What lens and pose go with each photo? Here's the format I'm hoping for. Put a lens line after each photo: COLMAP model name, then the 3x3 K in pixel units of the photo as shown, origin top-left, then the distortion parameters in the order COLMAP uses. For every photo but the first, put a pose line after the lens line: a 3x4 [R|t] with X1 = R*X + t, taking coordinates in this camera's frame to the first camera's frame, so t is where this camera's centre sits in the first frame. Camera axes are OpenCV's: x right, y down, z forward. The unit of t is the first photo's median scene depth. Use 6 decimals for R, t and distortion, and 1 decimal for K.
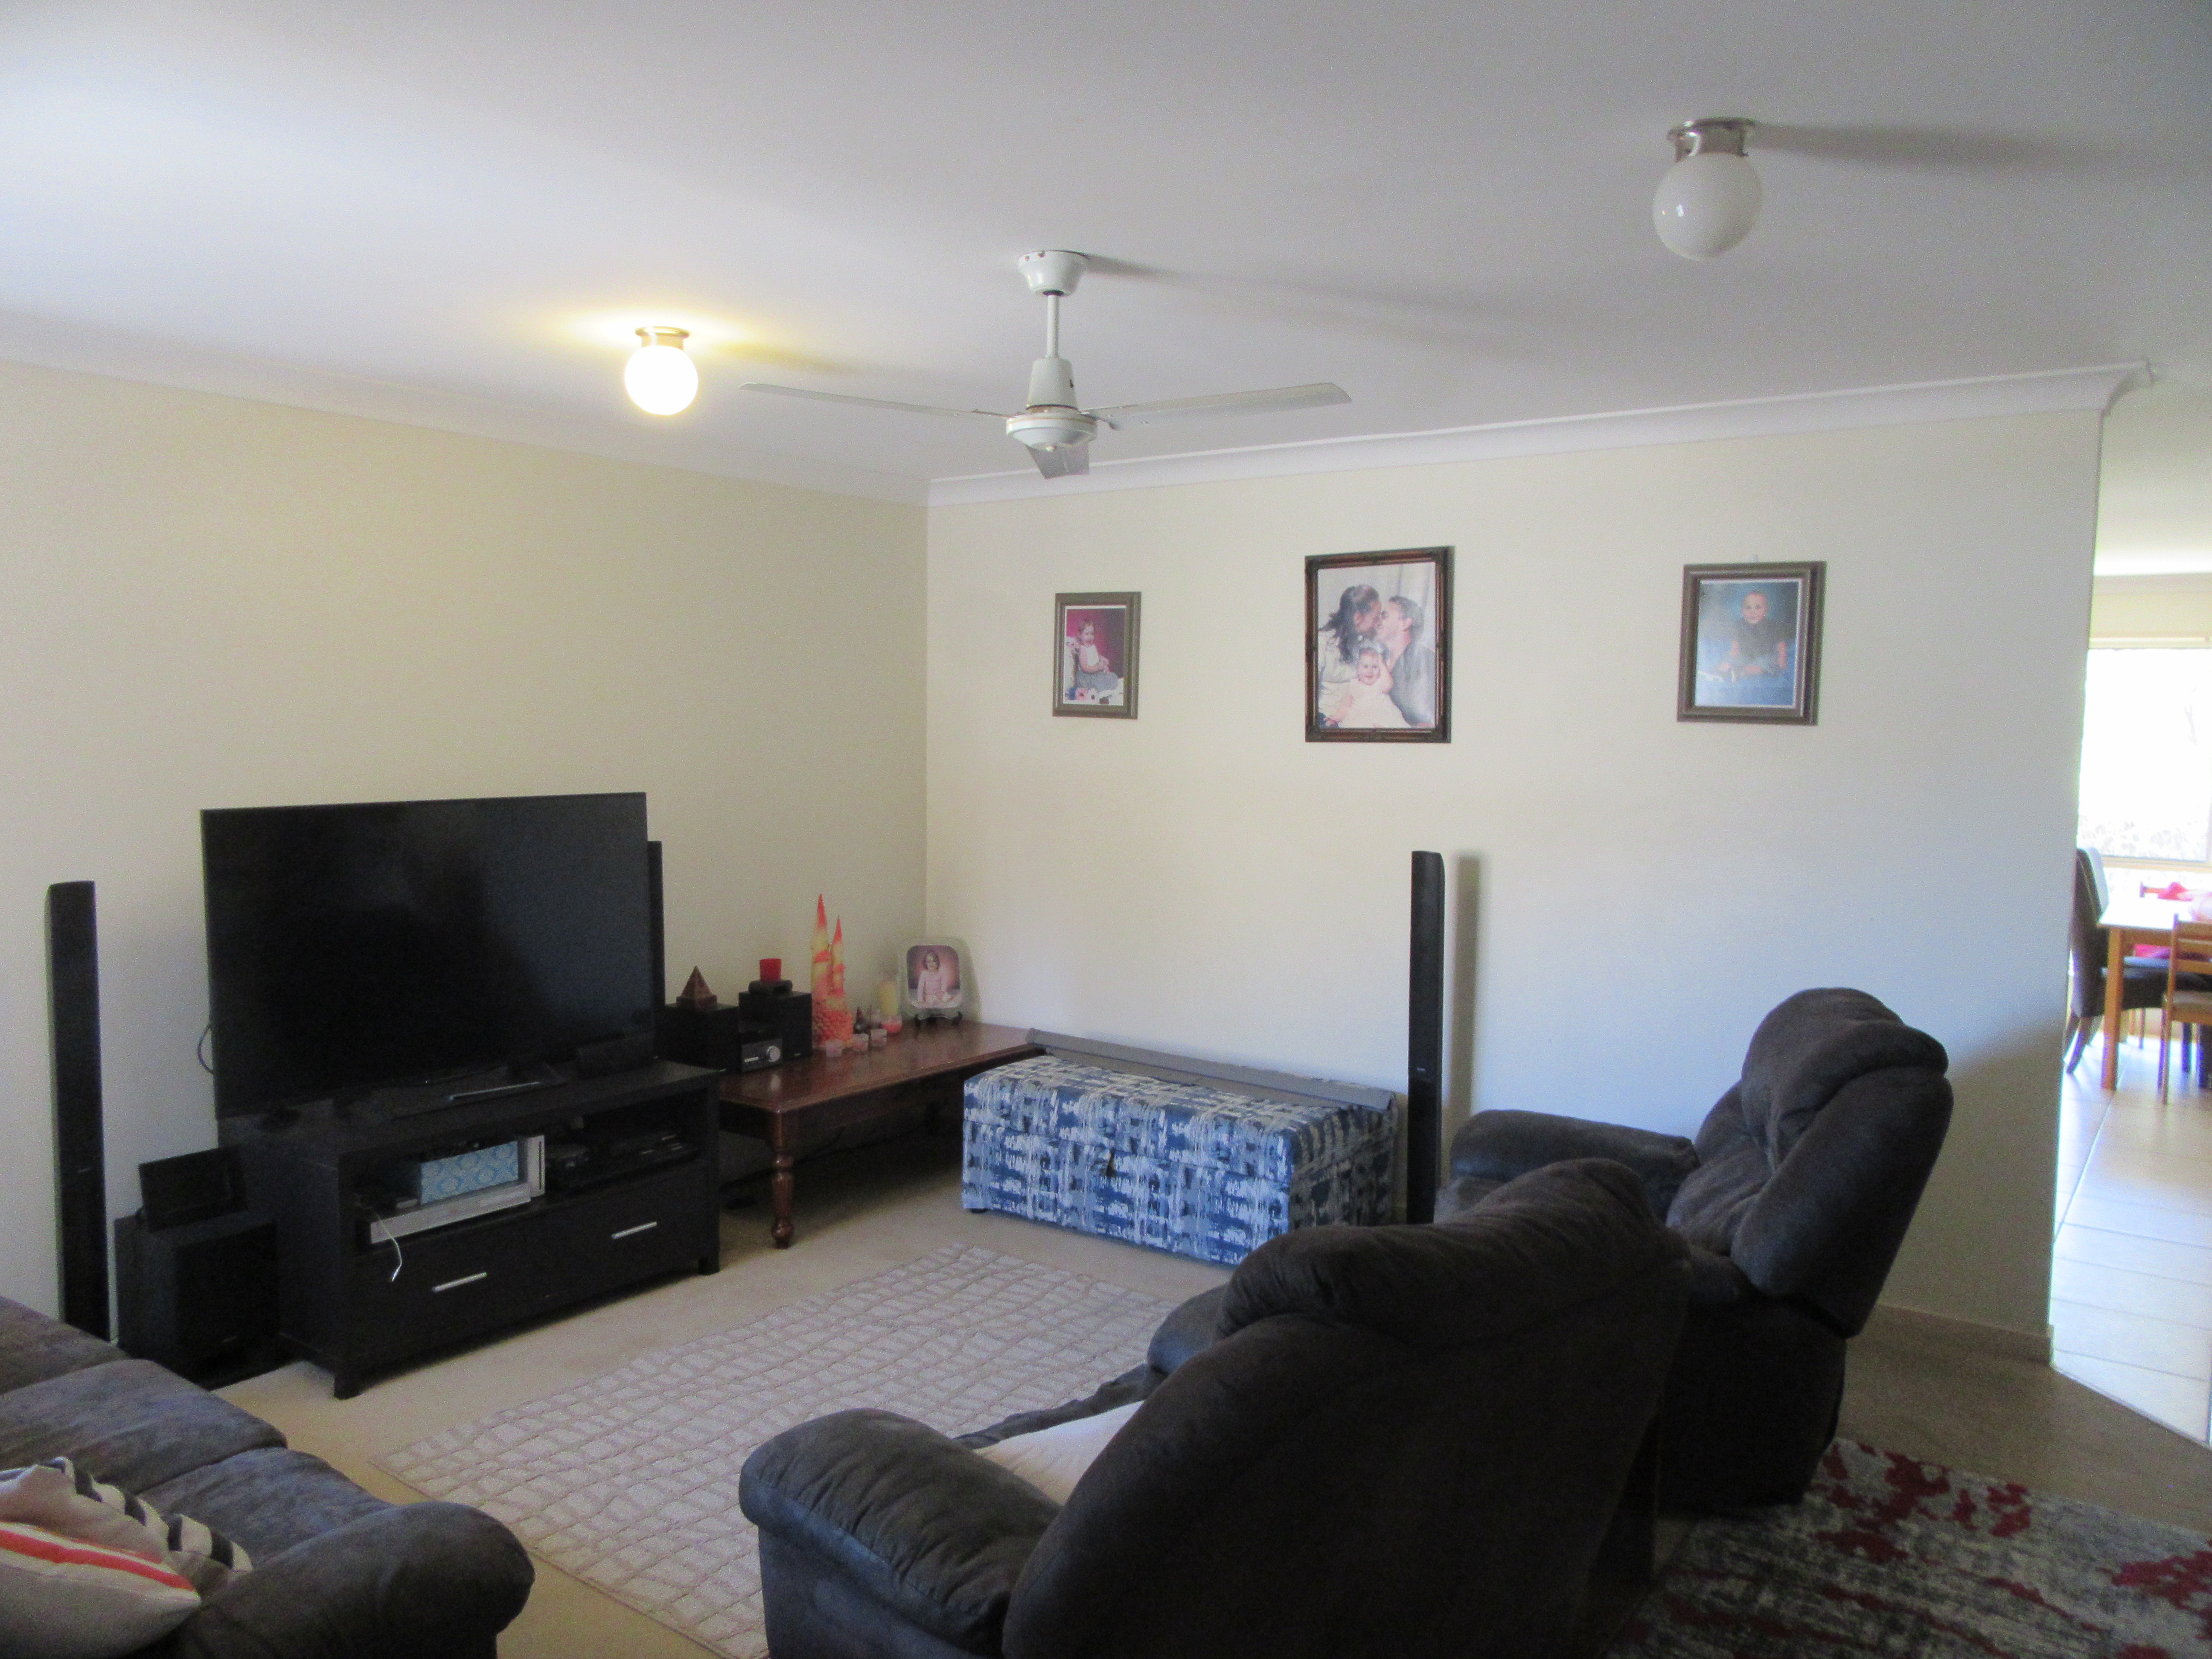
lens RADIAL K [[1597.9, 0, 1136.8], [0, 1597.9, 825.8], [0, 0, 1]] dist [-0.036434, 0.001936]
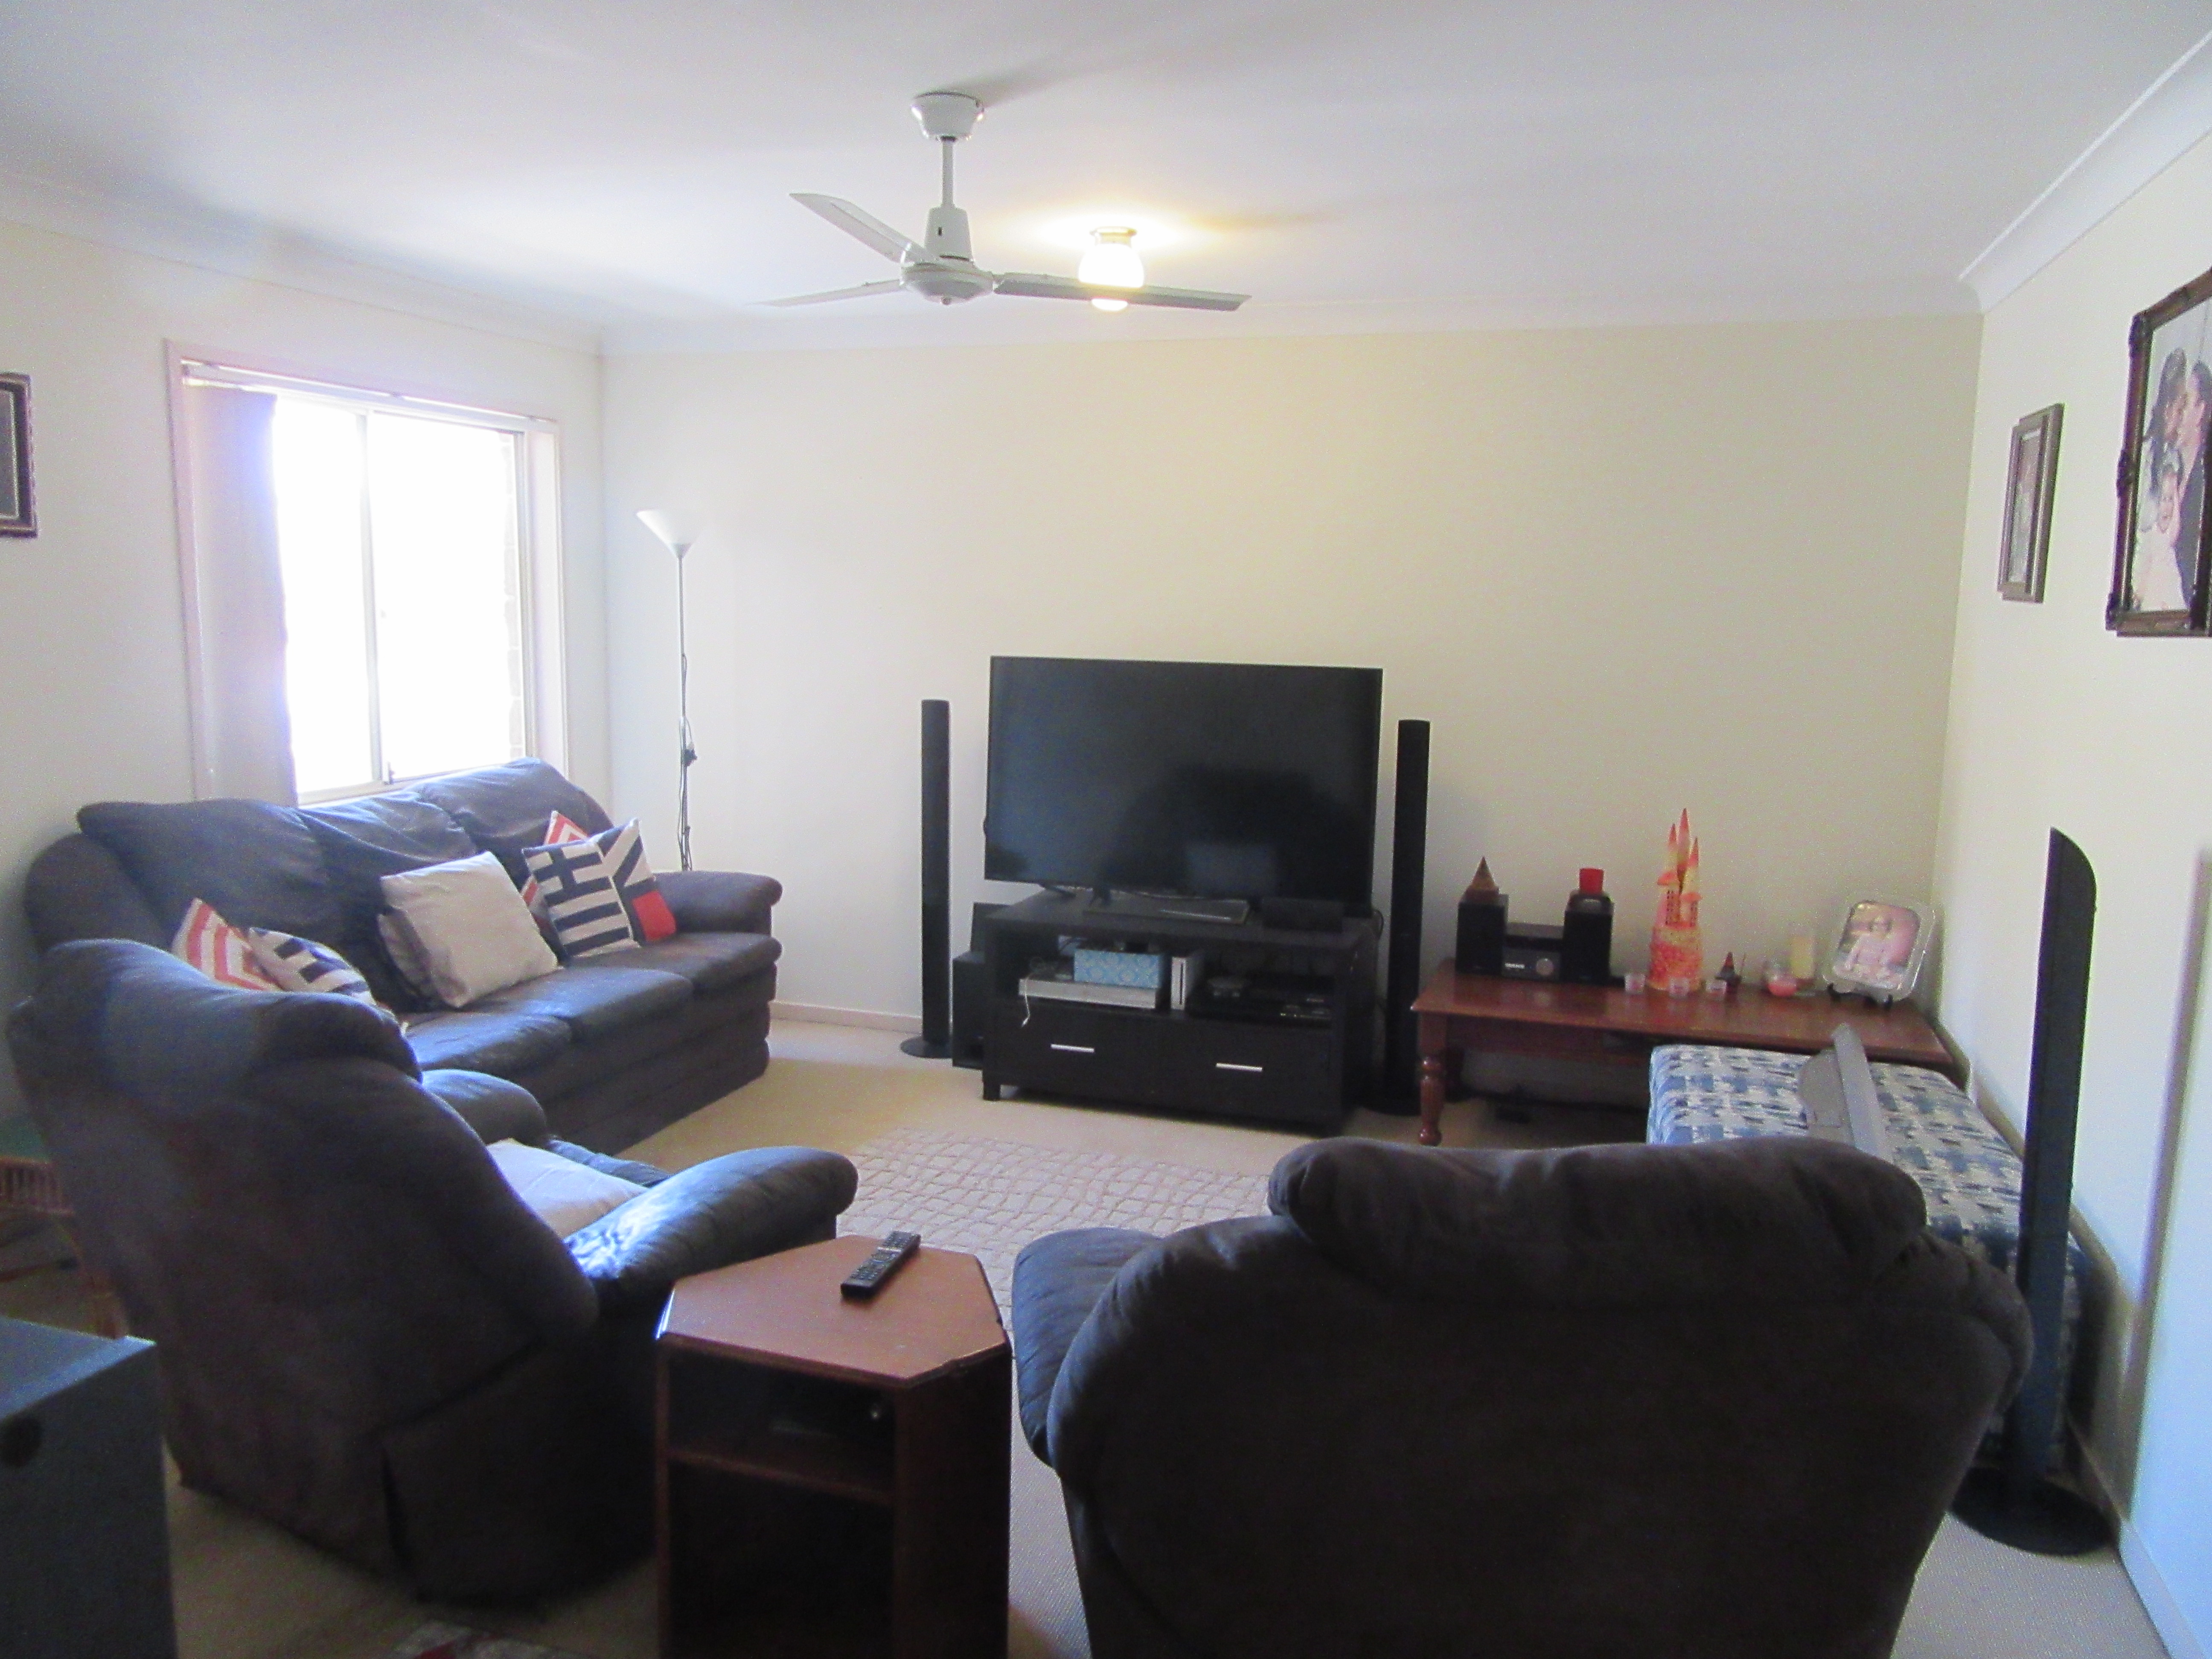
lens RADIAL K [[1597.9, 0, 1136.8], [0, 1597.9, 825.8], [0, 0, 1]] dist [-0.036434, 0.001936]
pose [[0.304287, 0.127213, -0.944048, 0.697954], [-0.083001, 0.990814, 0.106762, -0.020300], [0.948957, 0.045871, 0.312051, 0.608962]]
